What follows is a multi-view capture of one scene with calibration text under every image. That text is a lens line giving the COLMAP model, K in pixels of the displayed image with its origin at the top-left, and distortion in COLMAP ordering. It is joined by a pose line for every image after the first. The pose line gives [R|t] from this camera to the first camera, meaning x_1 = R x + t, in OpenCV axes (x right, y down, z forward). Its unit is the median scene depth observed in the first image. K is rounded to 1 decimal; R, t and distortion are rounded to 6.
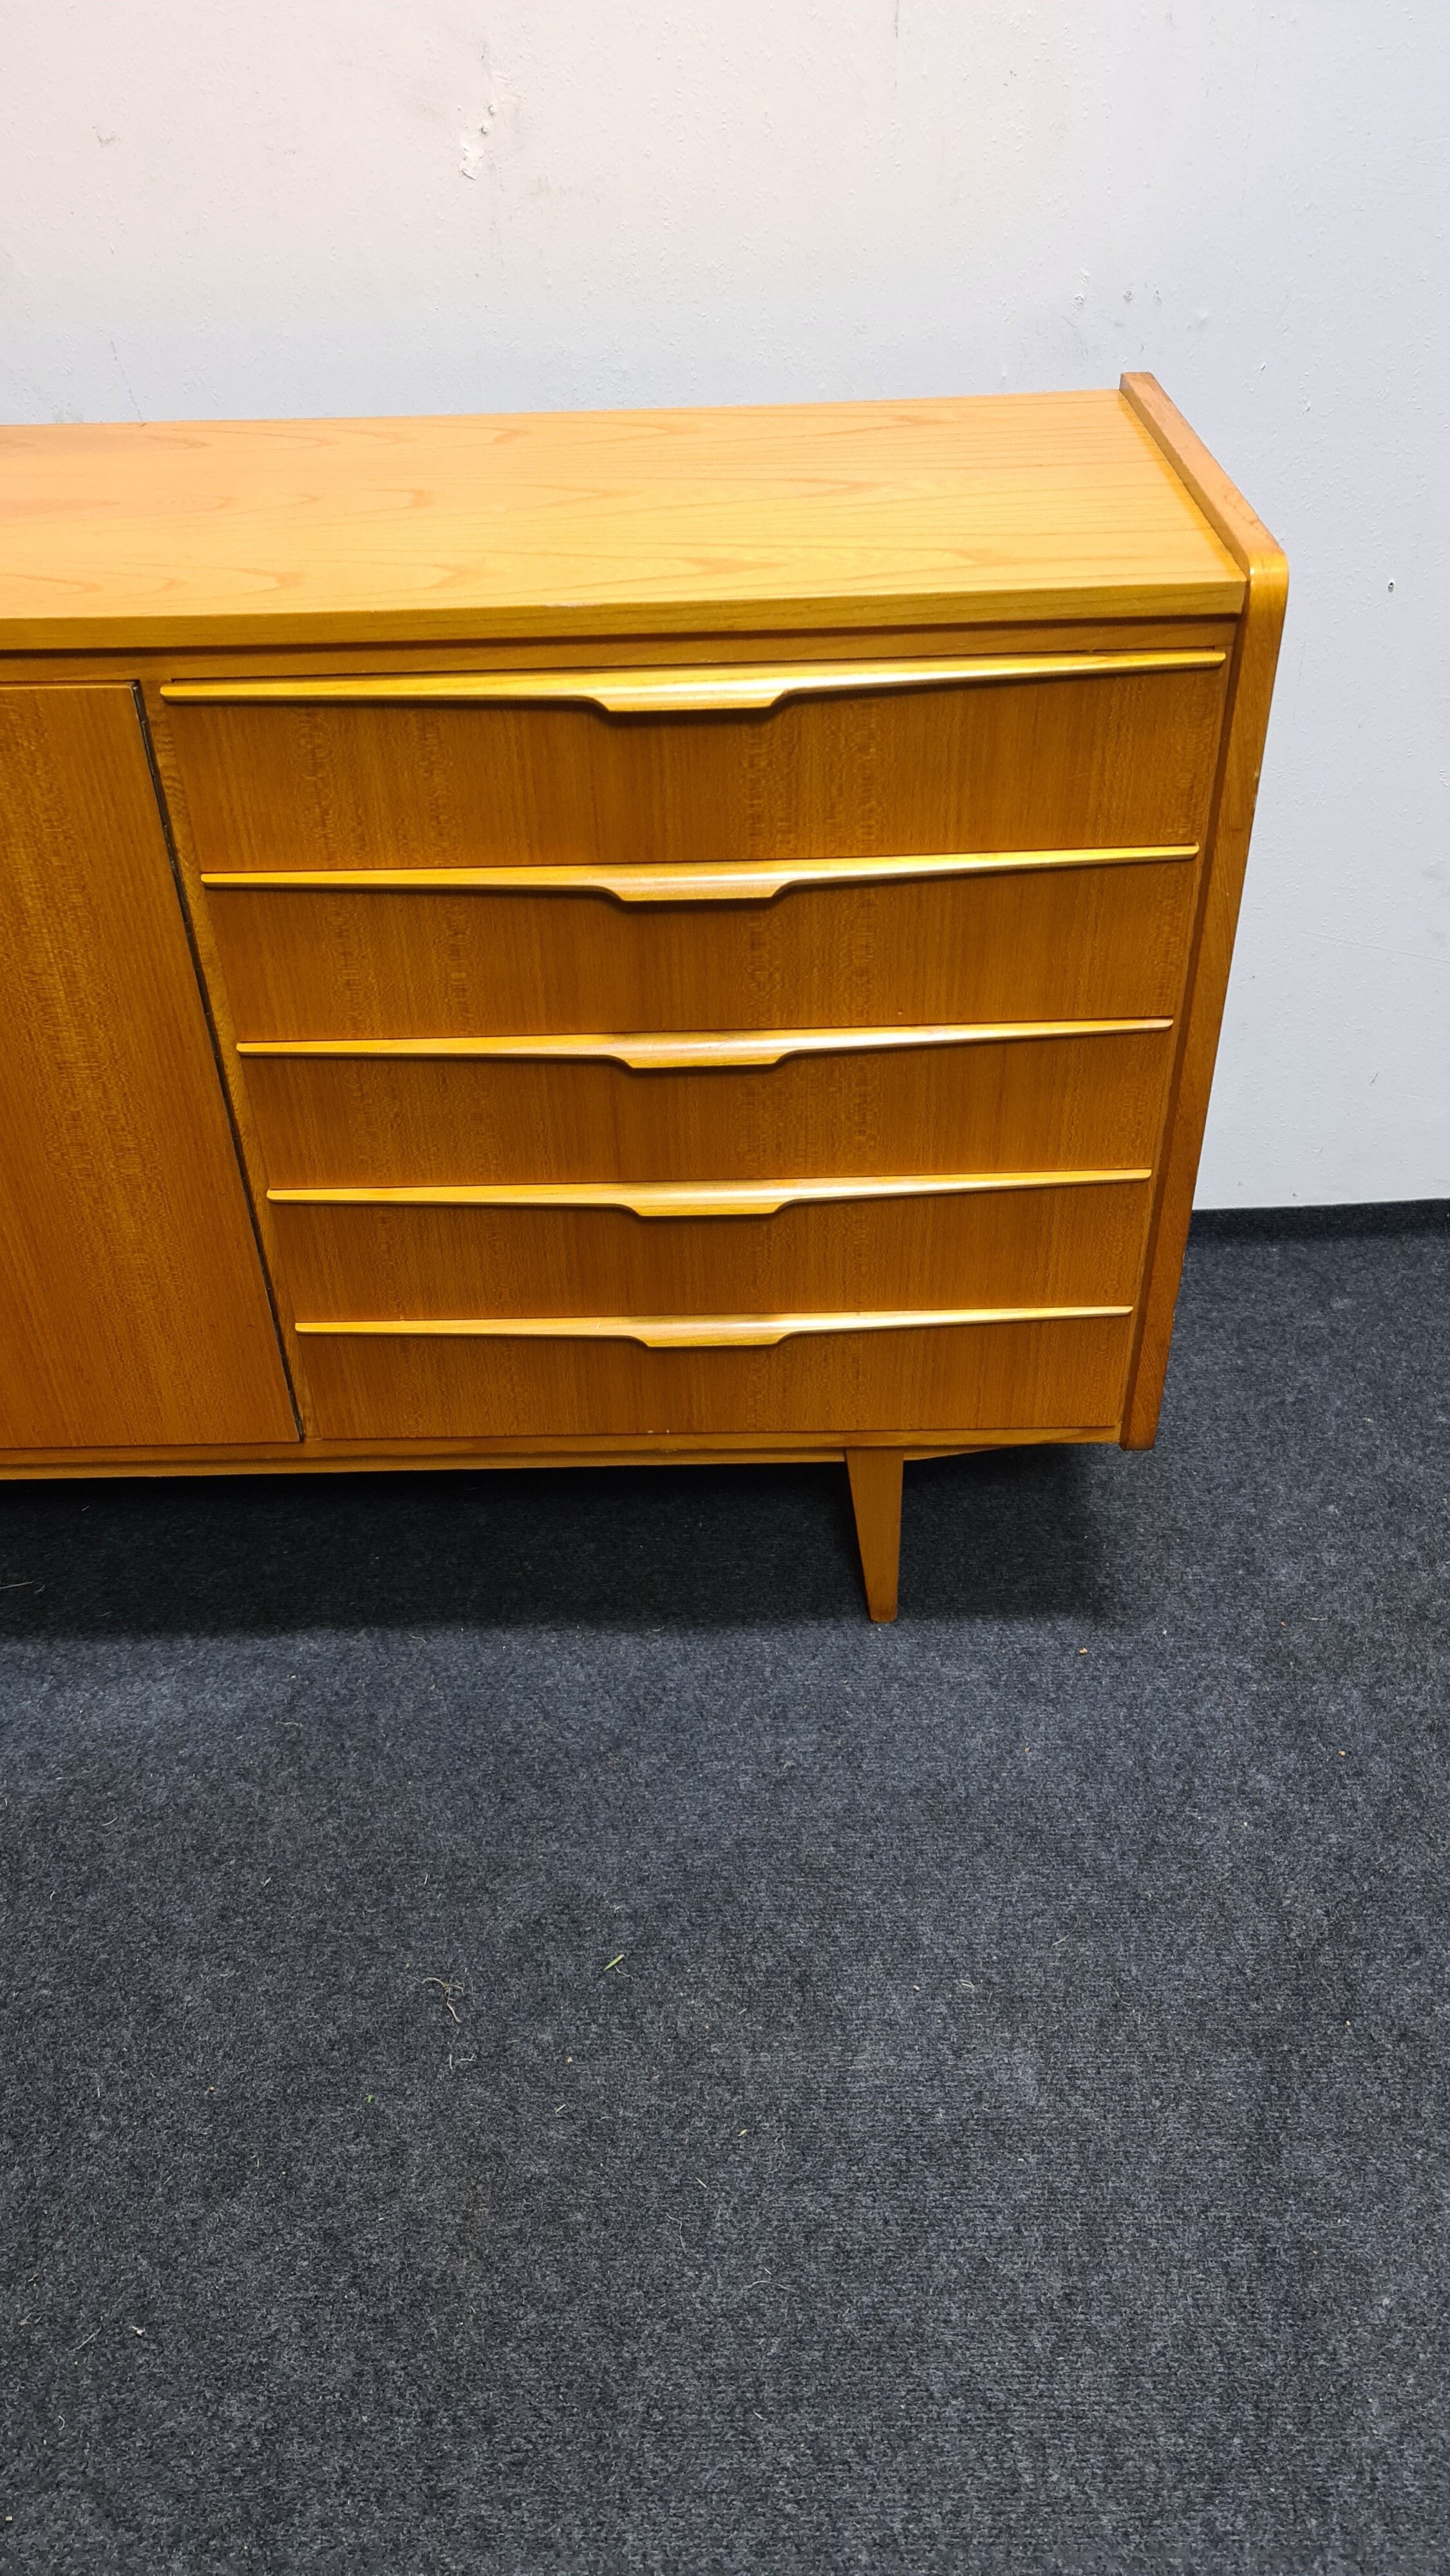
lens RADIAL K [[1905.4, 0, 705.0], [0, 1905.4, 1319.6], [0, 0, 1]] dist [0.064507, -0.052109]
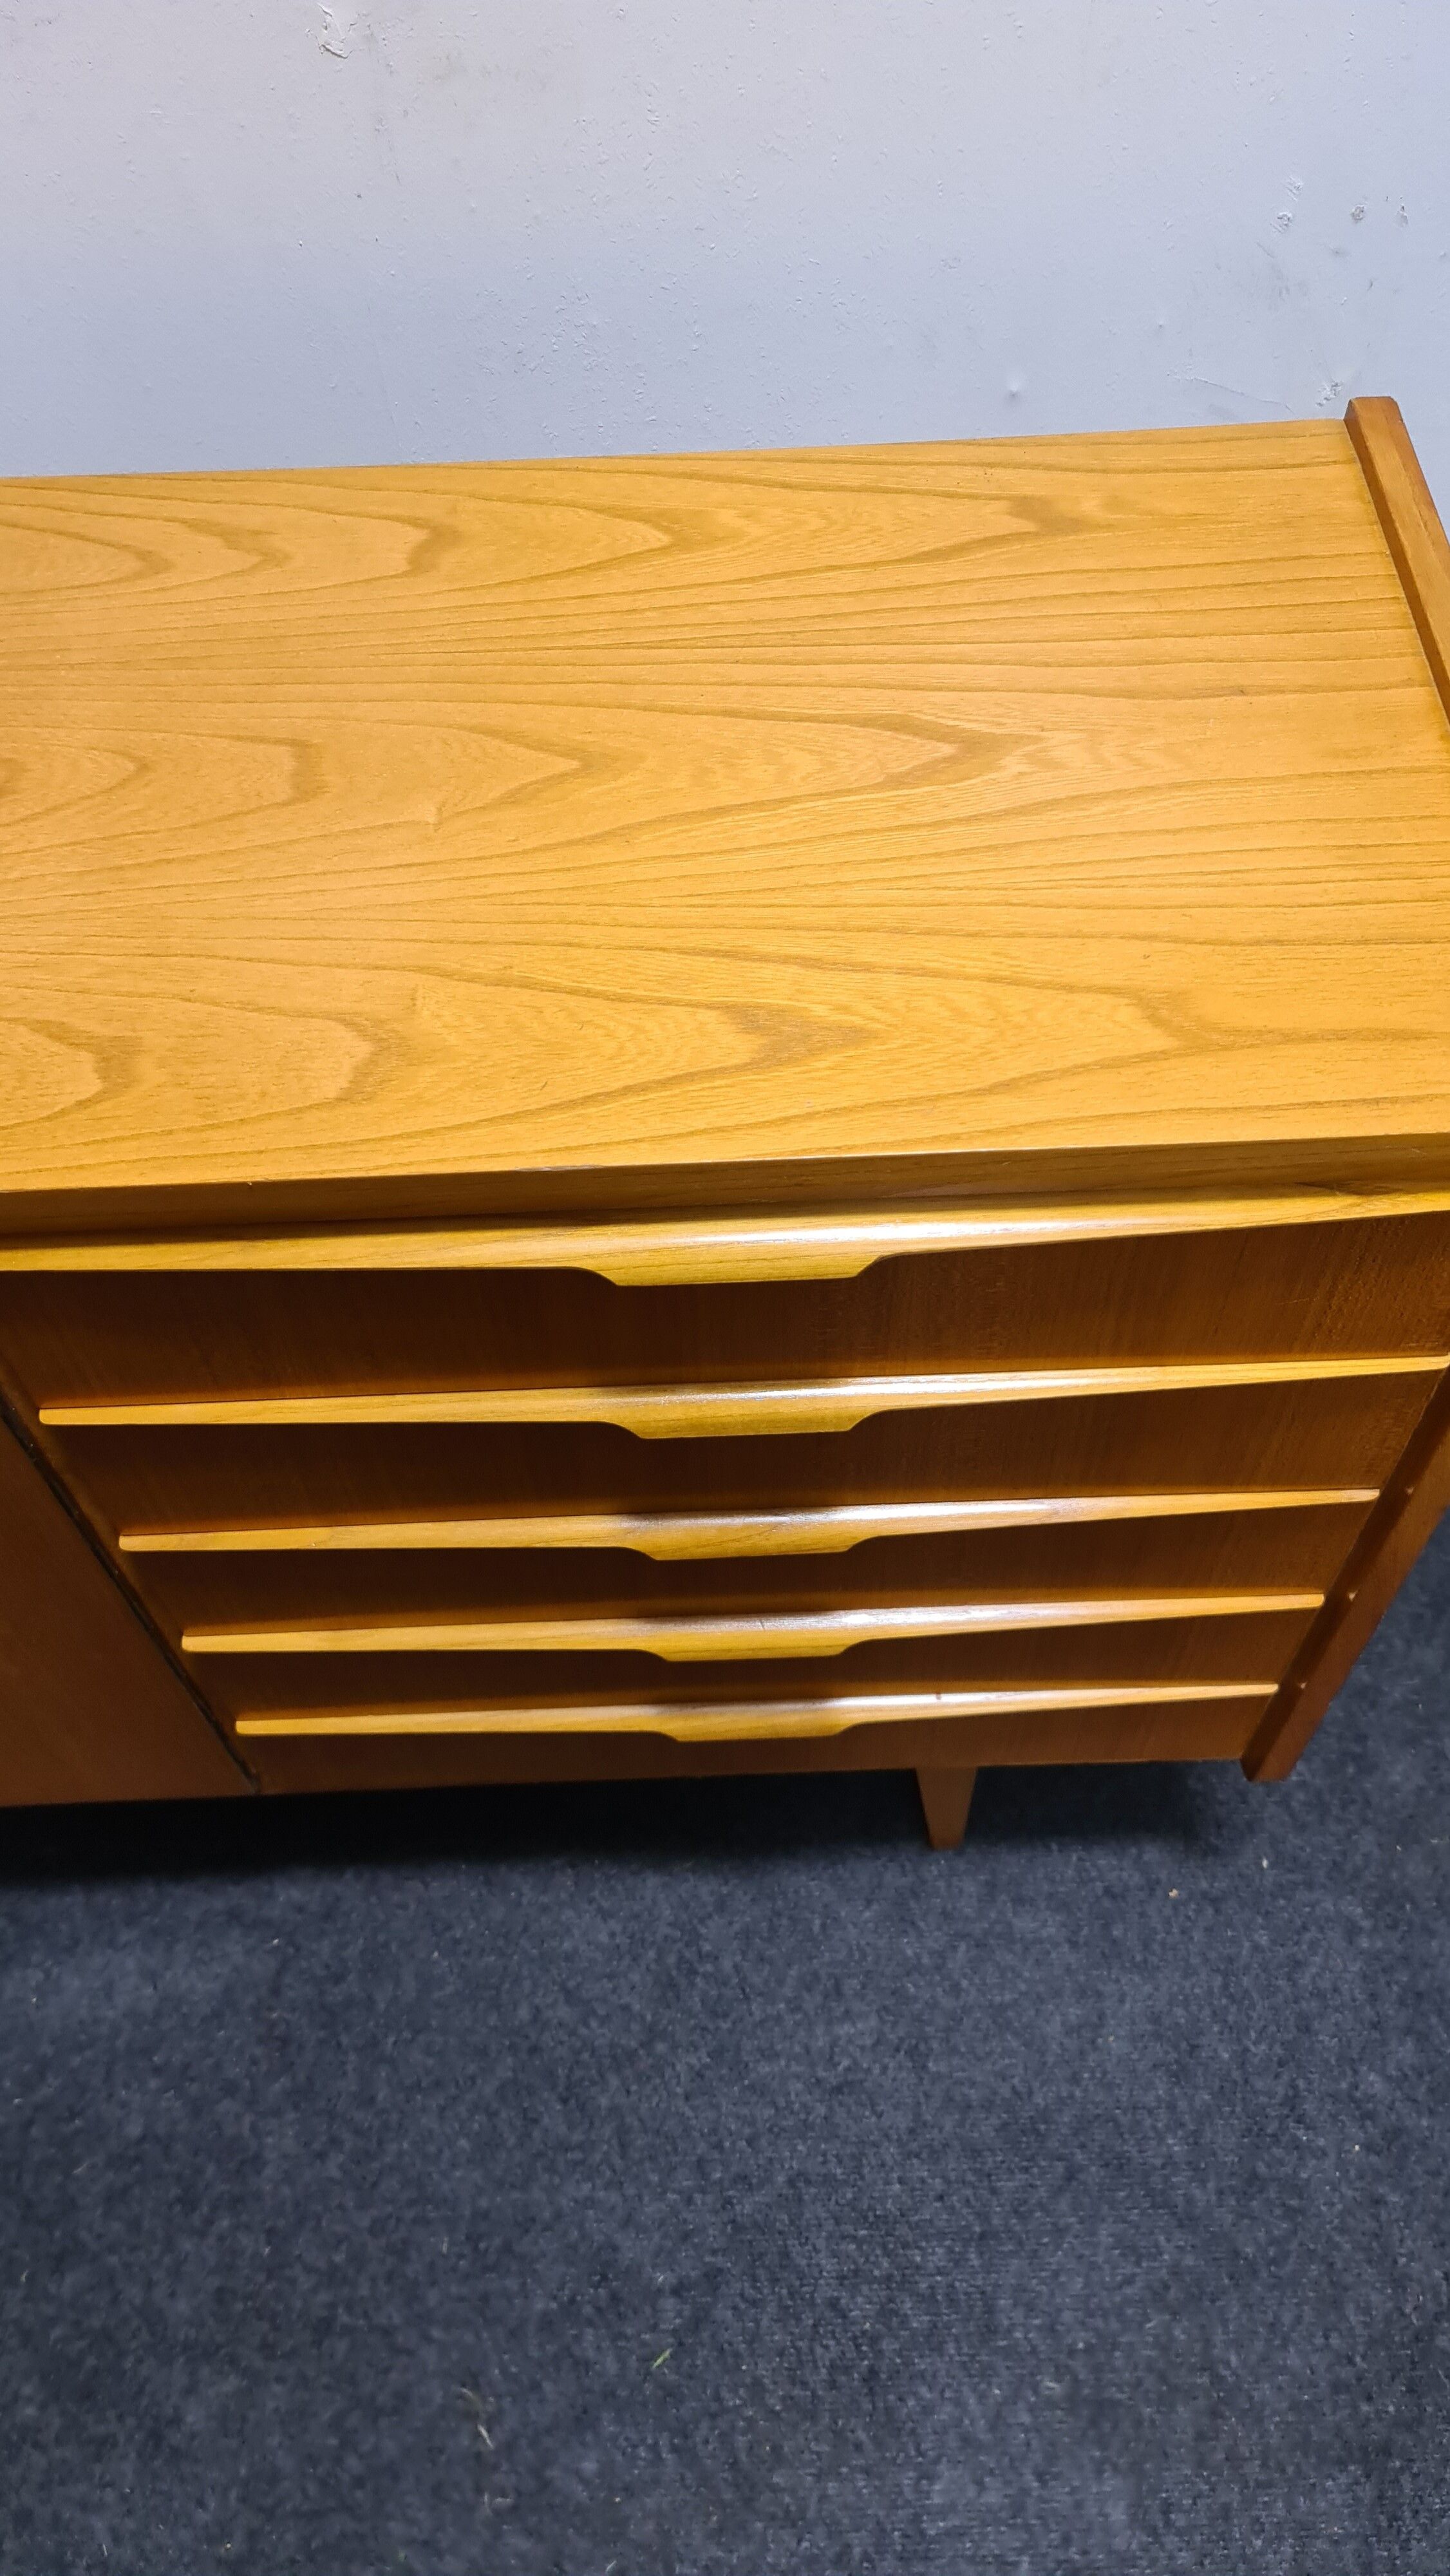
lens RADIAL K [[1905.4, 0, 741.3], [0, 1905.4, 1332.9], [0, 0, 1]] dist [0.064507, -0.052109]
pose [[0.999280, -0.027710, 0.025903, -0.019683], [0.018226, 0.949648, 0.312788, -0.408905], [-0.033266, -0.312091, 0.949470, 0.285967]]
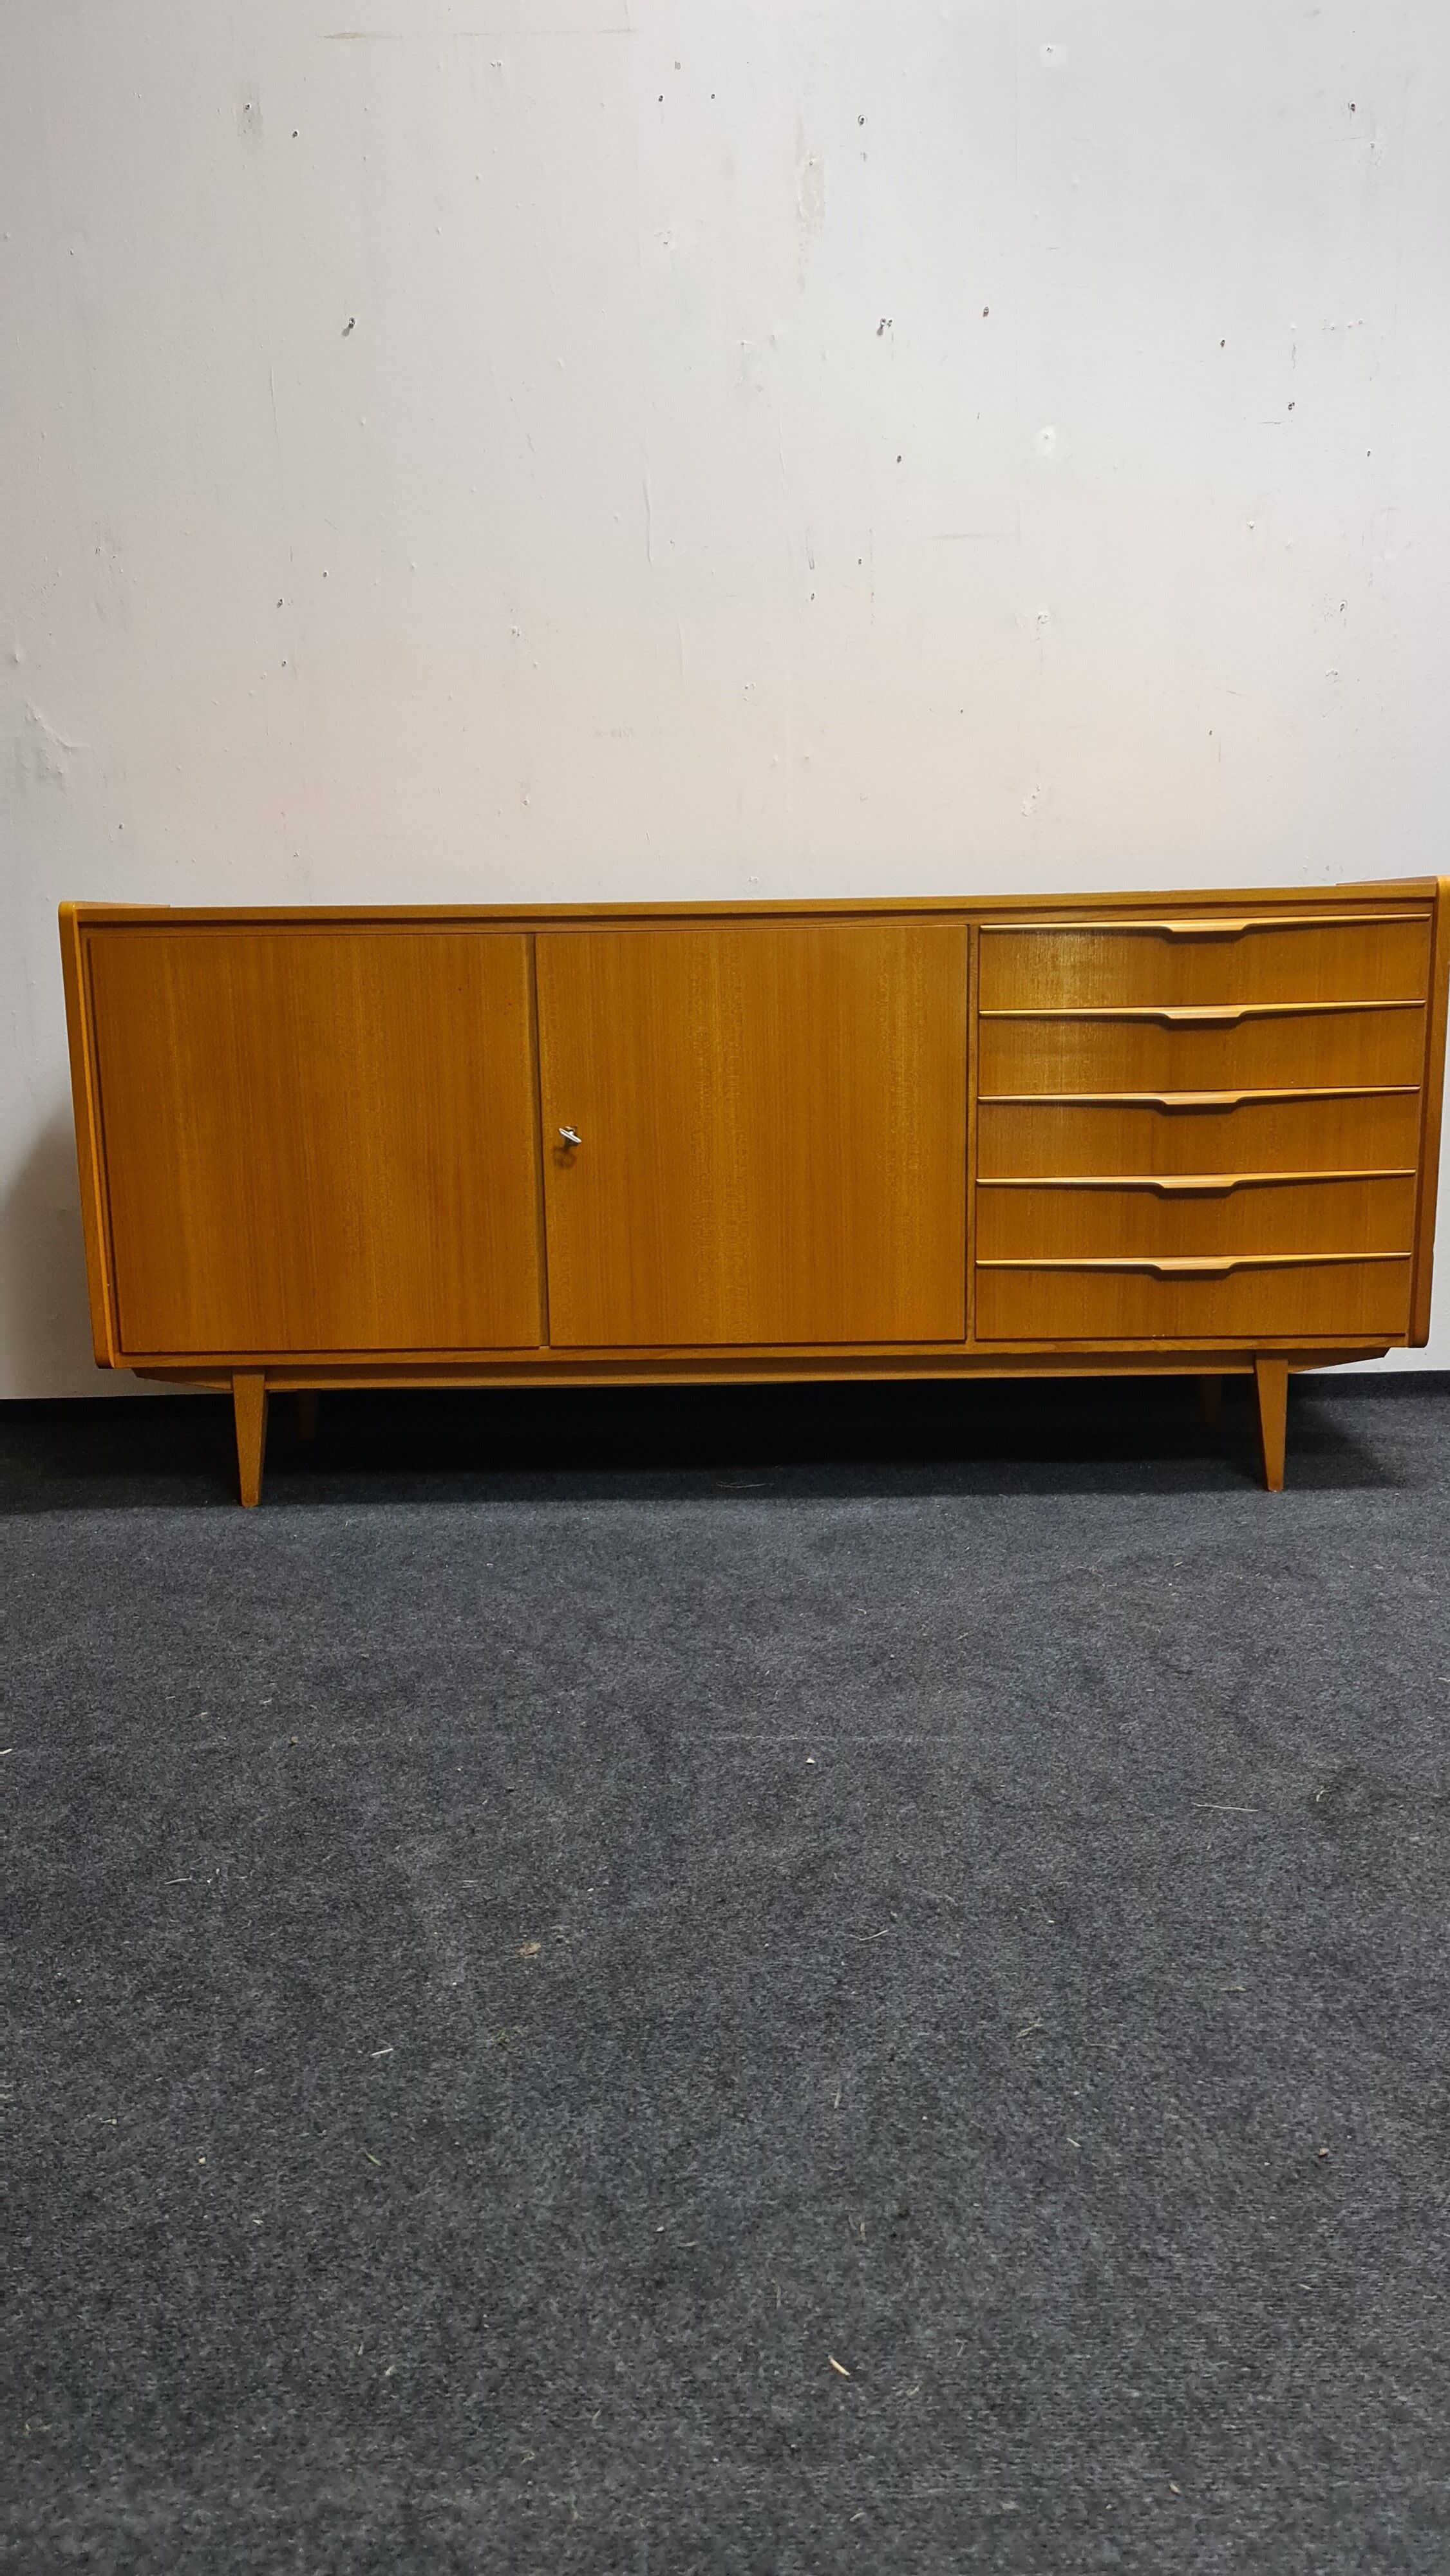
lens RADIAL K [[1905.4, 0, 721.5], [0, 1905.4, 1282.7], [0, 0, 1]] dist [0.064507, -0.052109]
pose [[0.999898, 0.013994, 0.002797, -0.490119], [-0.011136, 0.887700, -0.460287, 0.939823], [-0.008924, 0.460209, 0.887766, -0.728354]]
